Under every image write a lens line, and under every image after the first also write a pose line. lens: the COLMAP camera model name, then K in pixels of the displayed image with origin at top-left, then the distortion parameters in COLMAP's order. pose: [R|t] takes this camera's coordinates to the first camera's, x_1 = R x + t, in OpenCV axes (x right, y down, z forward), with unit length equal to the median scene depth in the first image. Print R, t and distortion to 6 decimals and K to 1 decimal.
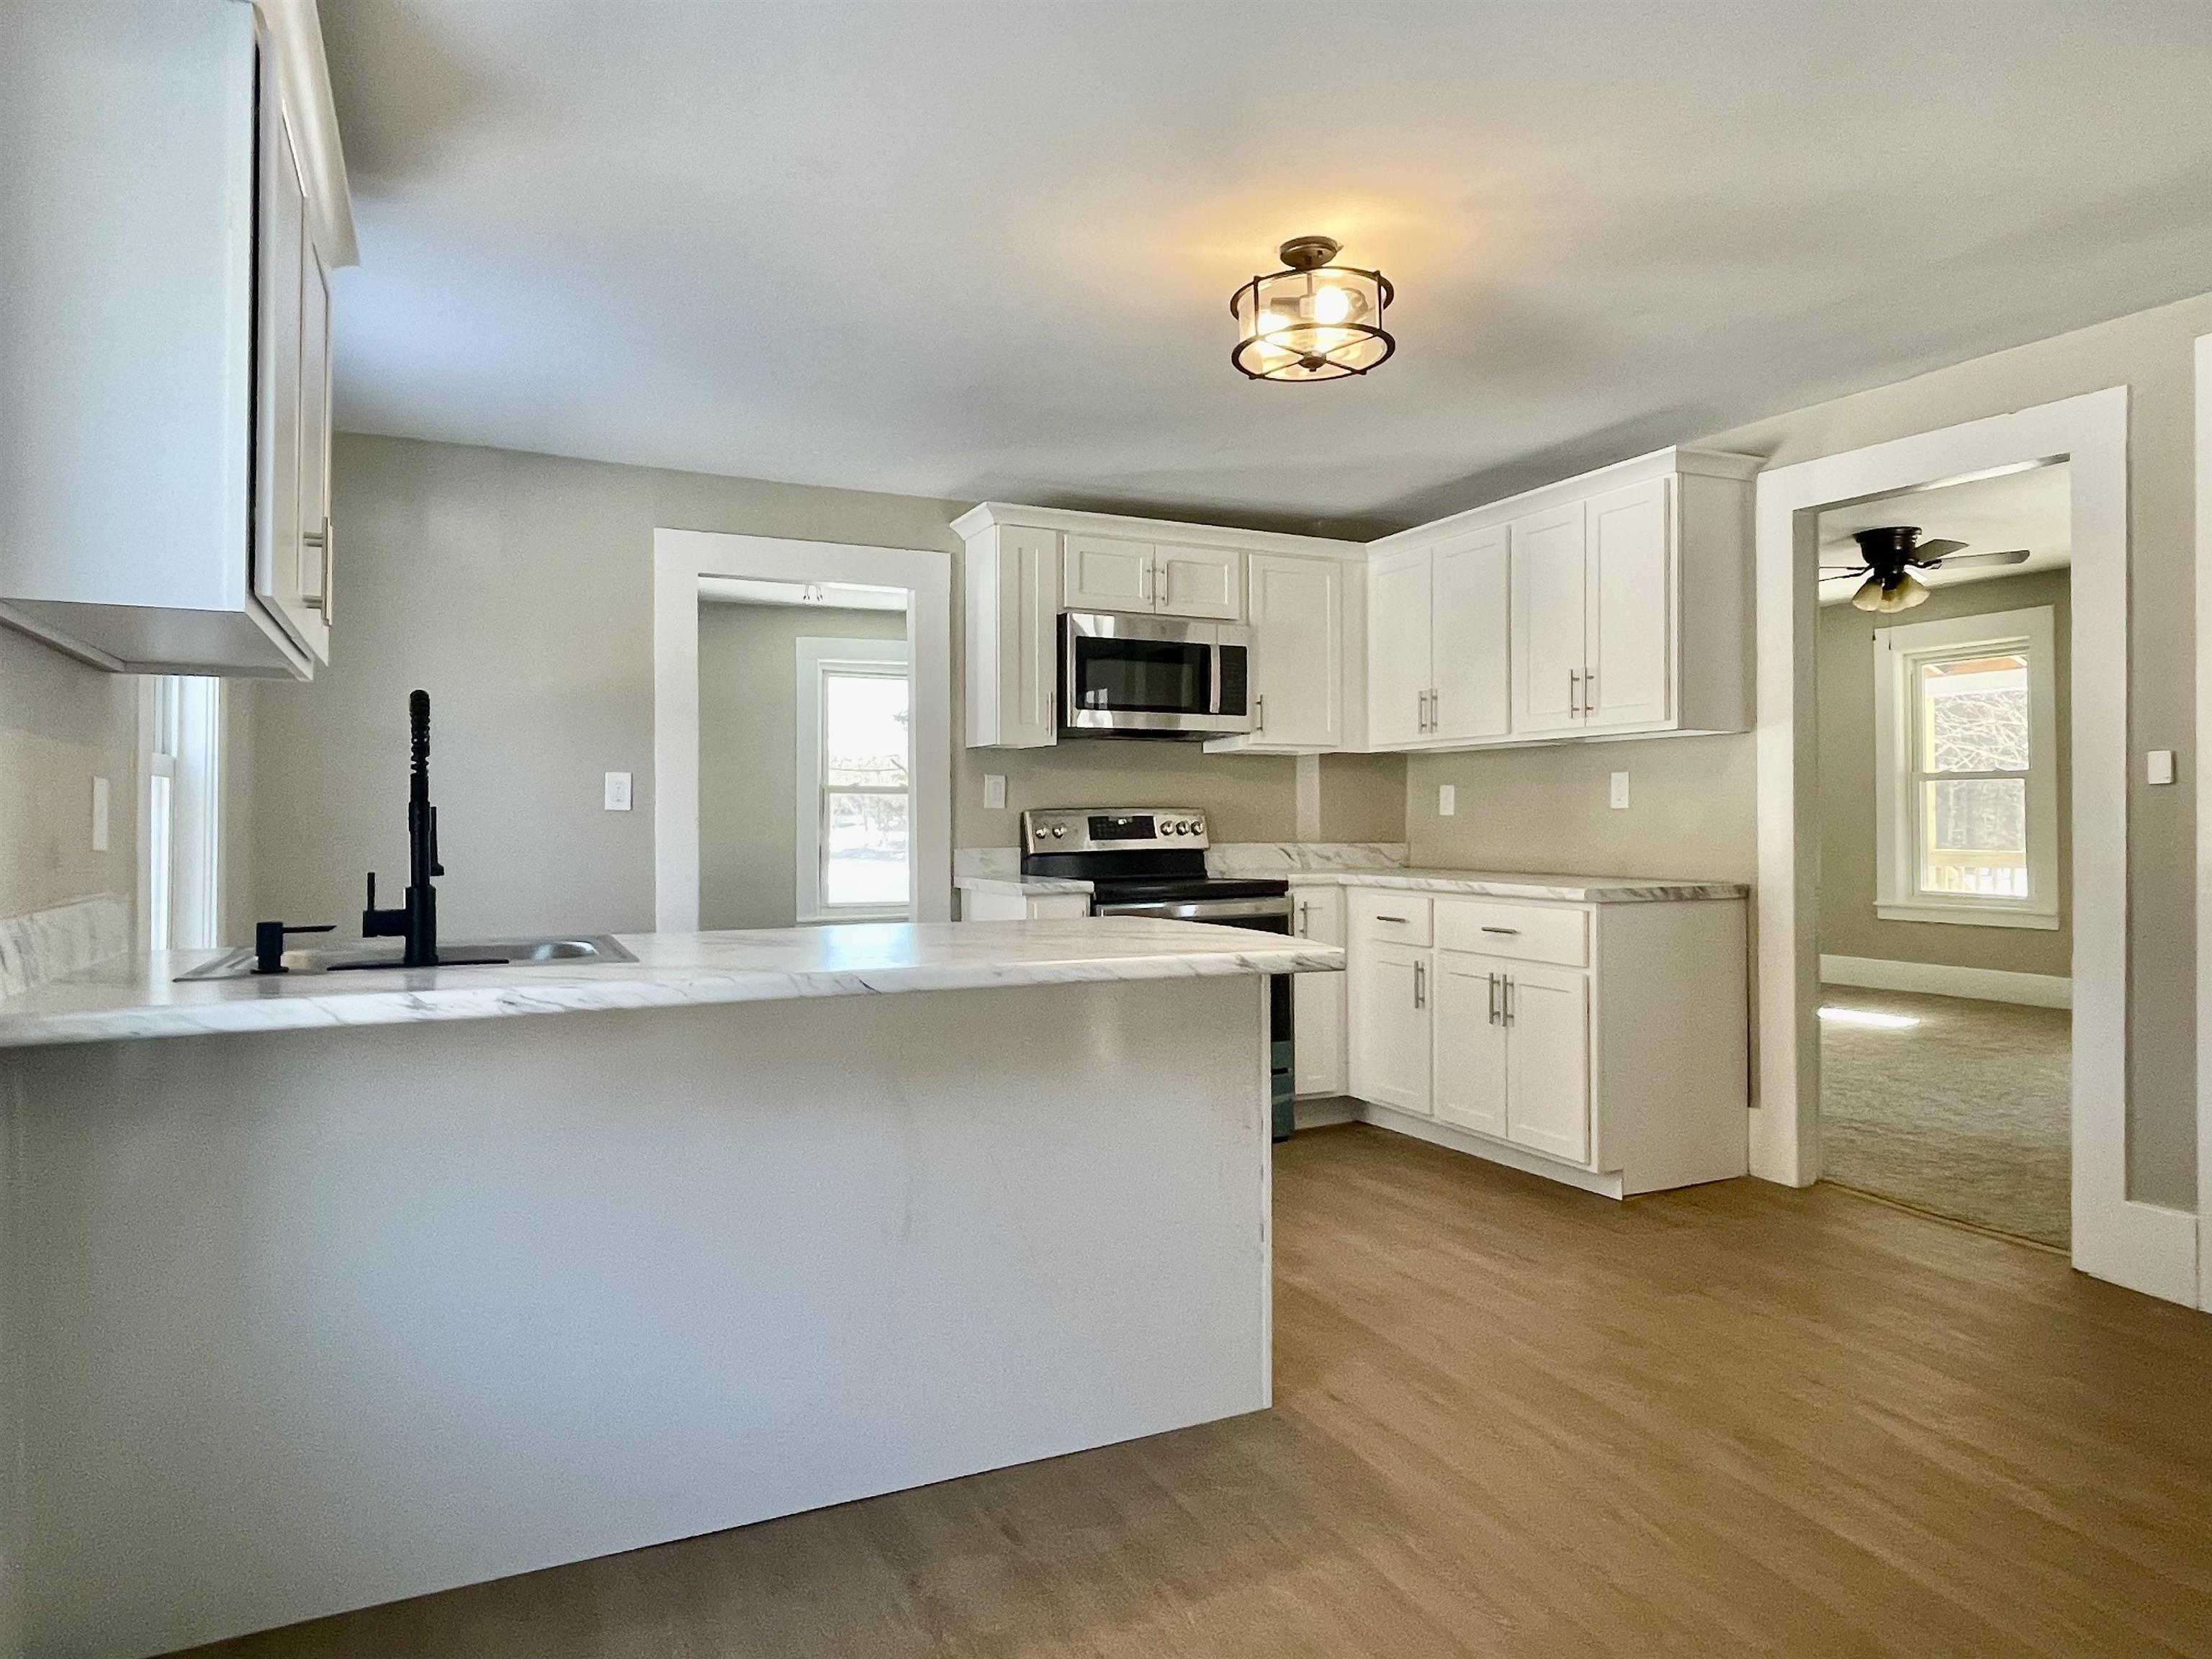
lens RADIAL K [[1368.8, 0, 1113.0], [0, 1368.8, 808.5], [0, 0, 1]] dist [-0.002640, -0.005304]
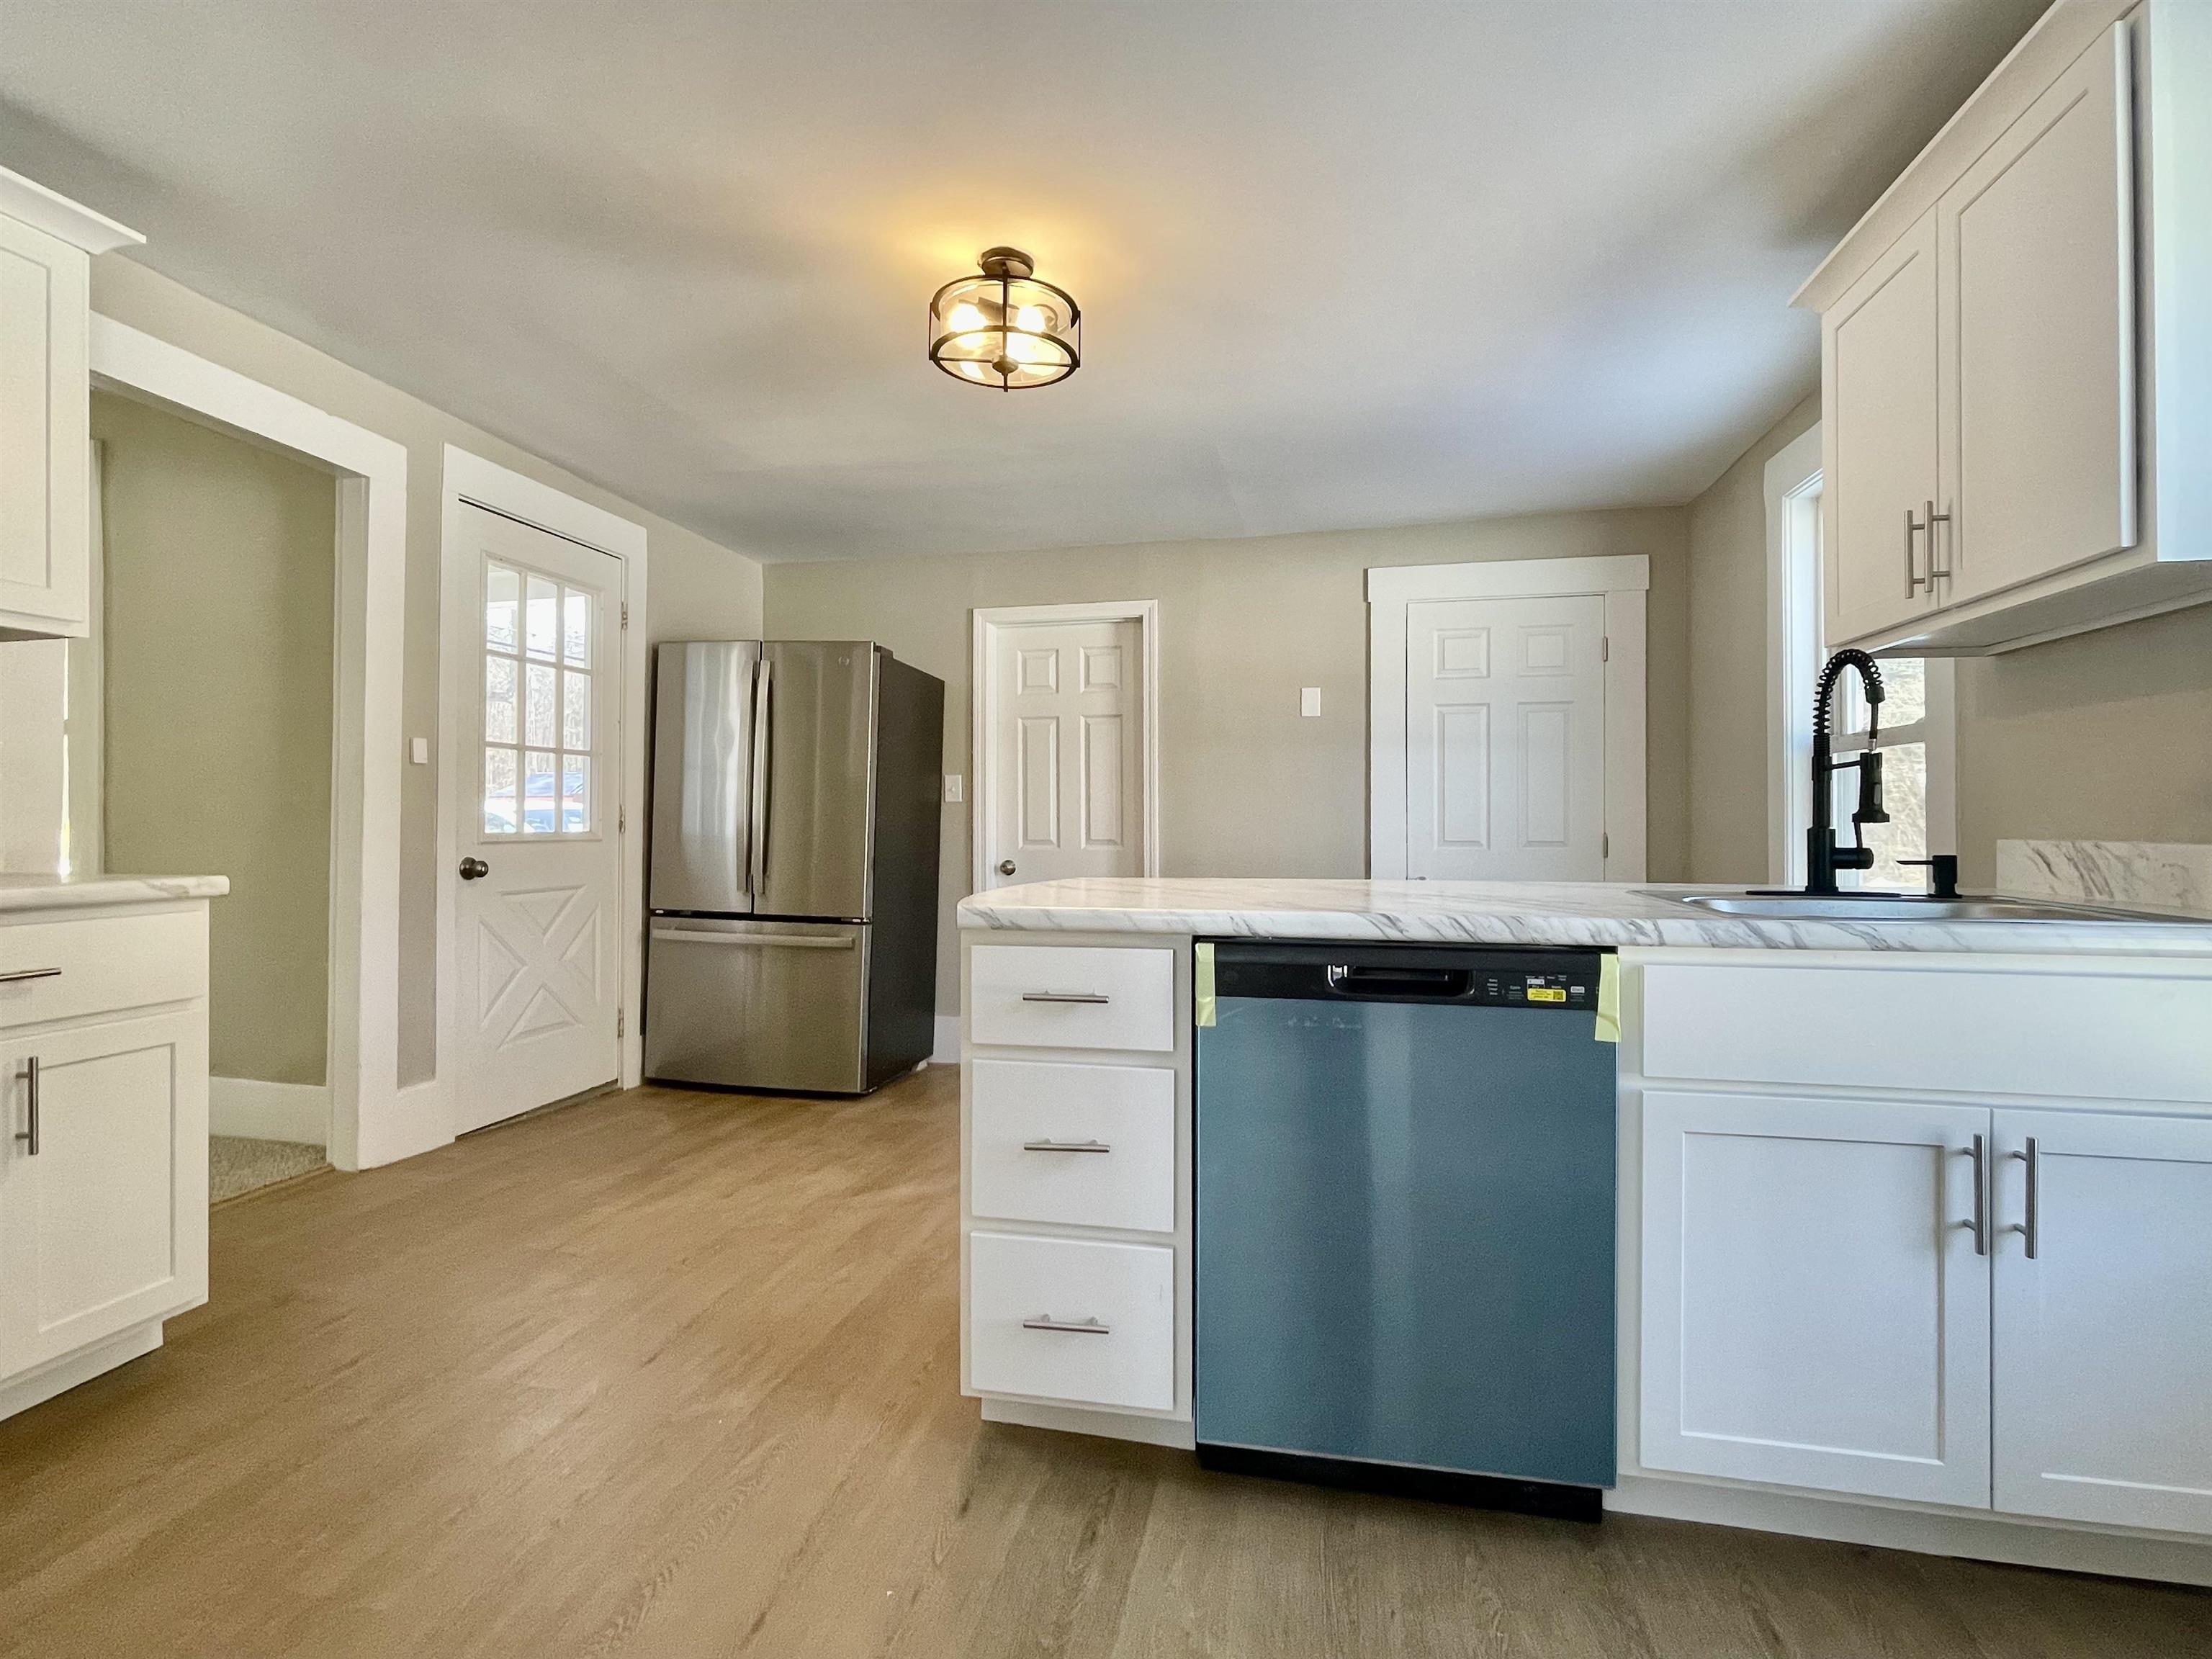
lens RADIAL K [[1079.7, 0, 1108.7], [0, 1079.7, 817.1], [0, 0, 1]] dist [0.002585, -0.001547]
pose [[-0.799540, 0.001308, 0.600612, -0.265194], [-0.005304, 0.999943, -0.009238, 0.027647], [-0.600590, -0.010571, -0.799487, 0.974155]]
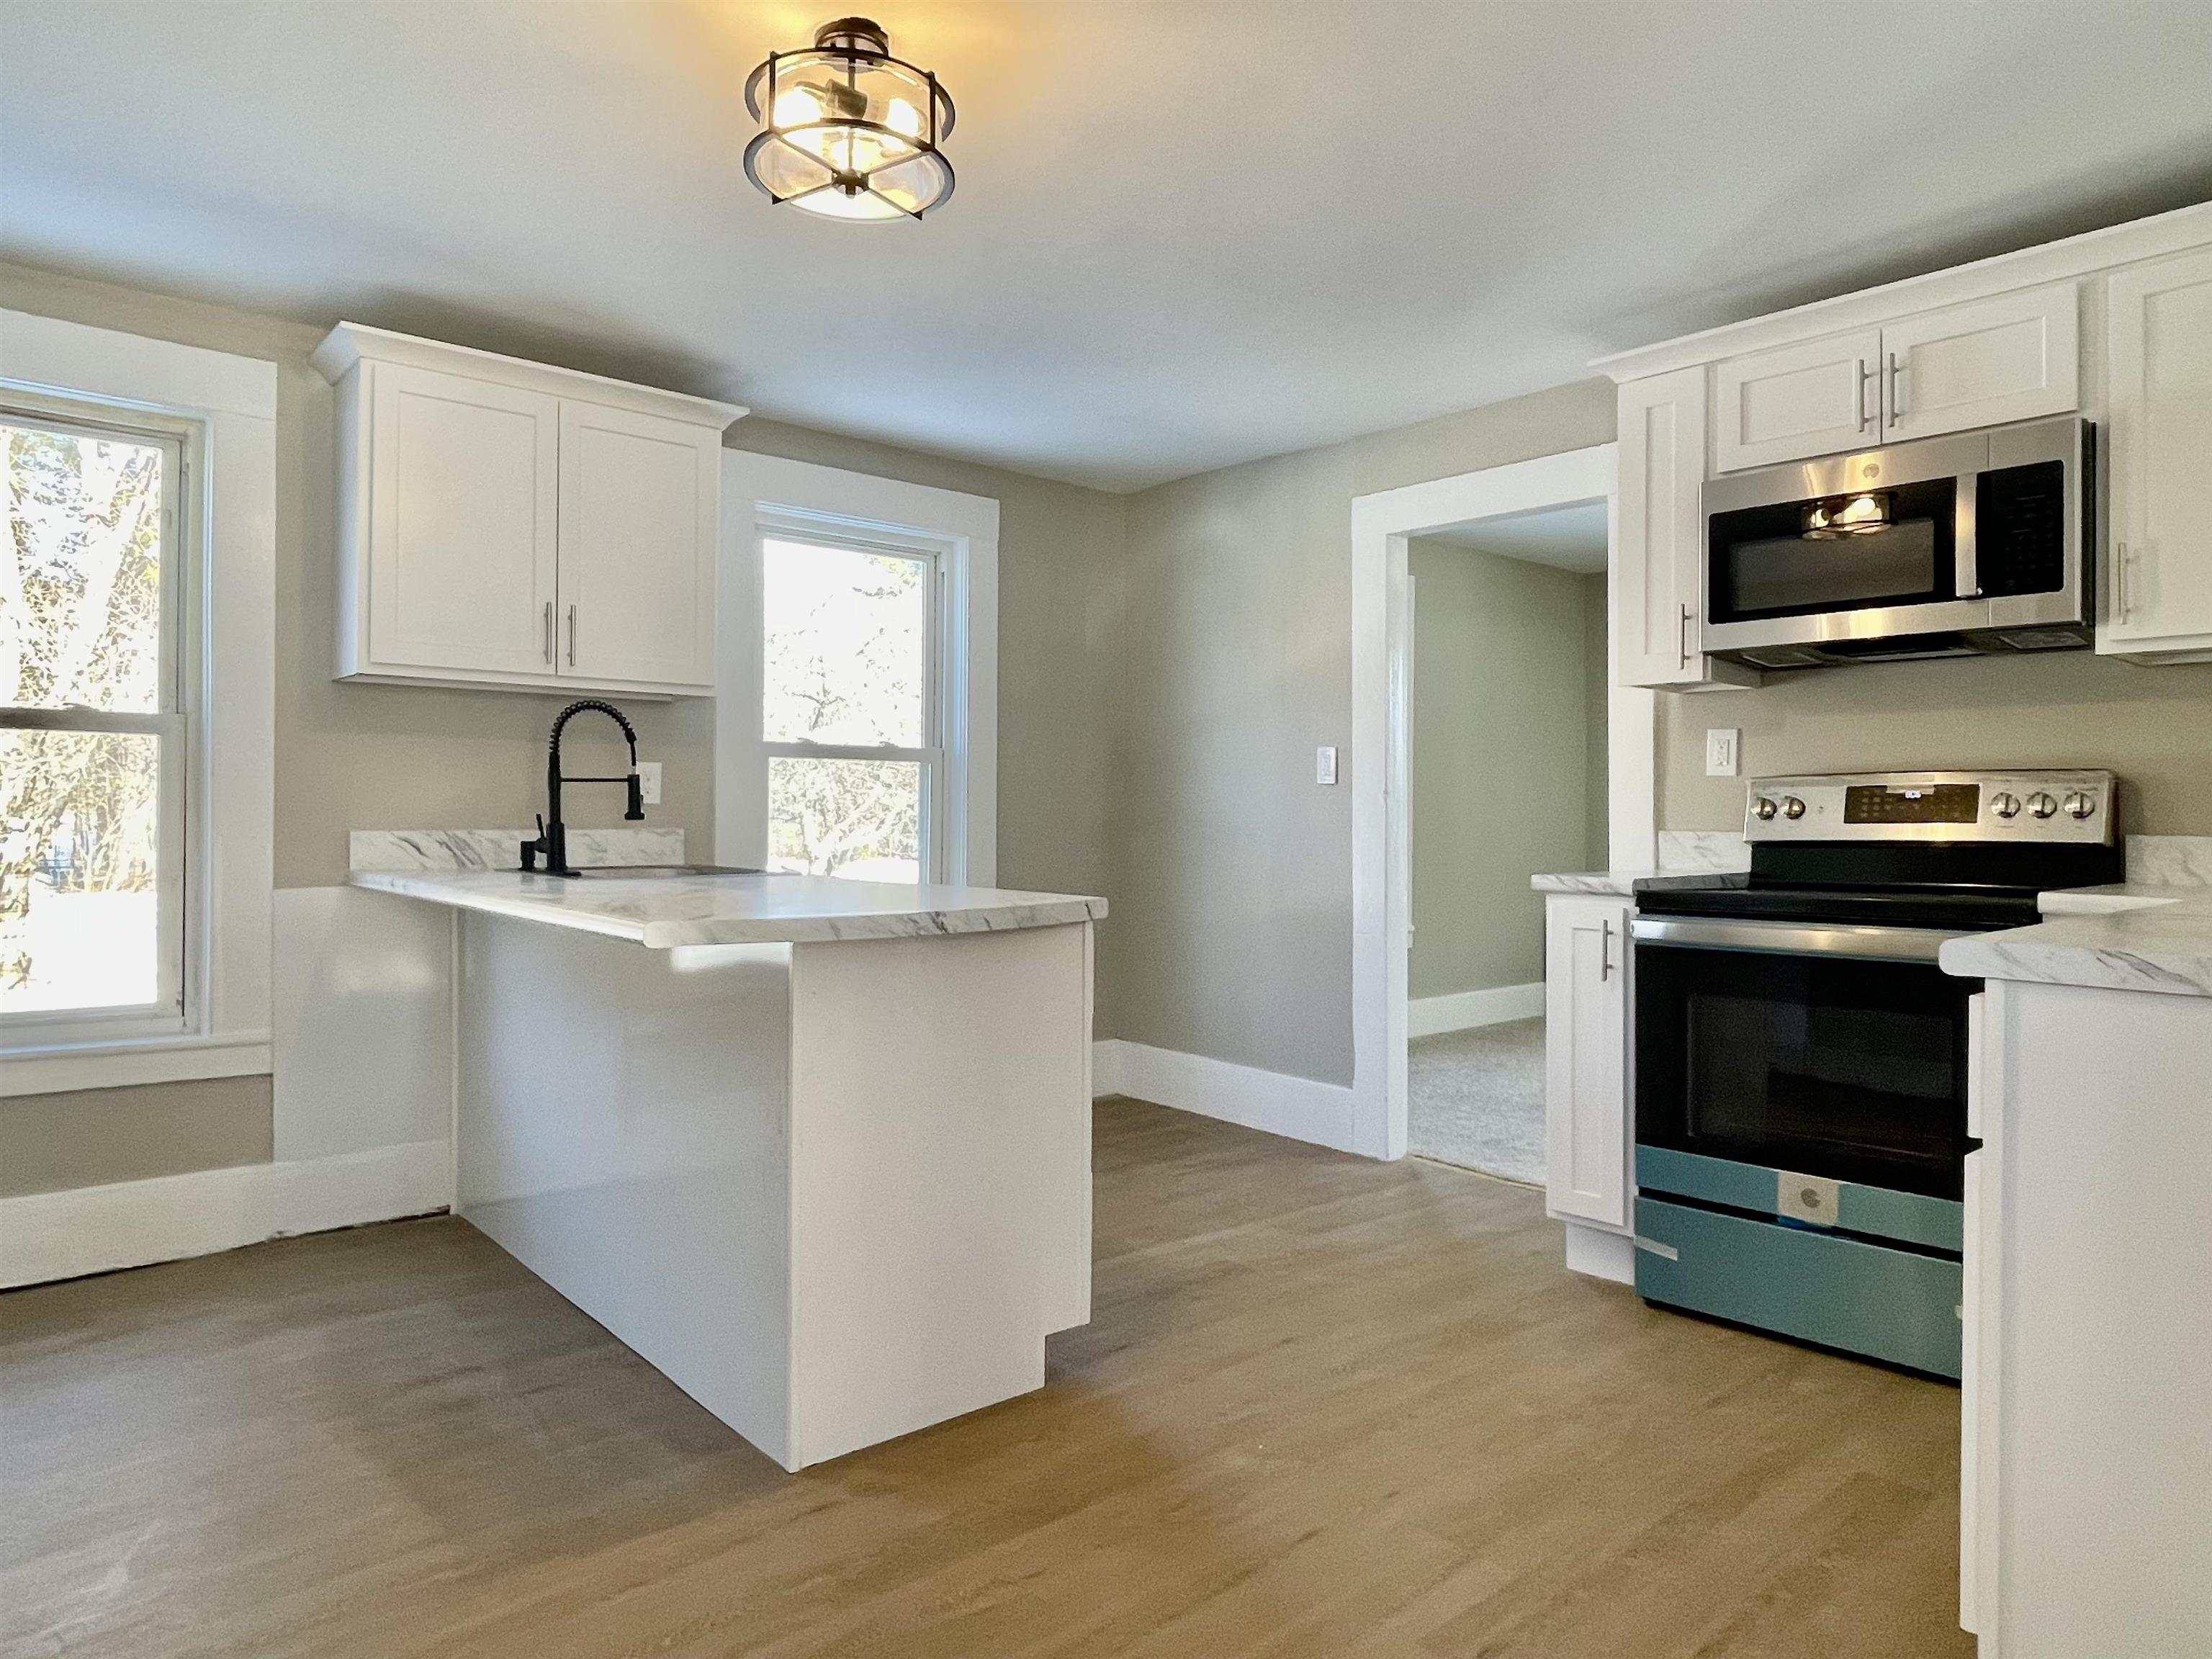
lens RADIAL K [[1368.8, 0, 1113.0], [0, 1368.8, 808.5], [0, 0, 1]] dist [-0.002640, -0.005304]
pose [[0.267191, 0.001114, -0.963643, 0.555458], [-0.000524, 0.999999, 0.001010, 0.017506], [0.963643, 0.000235, 0.267192, 0.553145]]
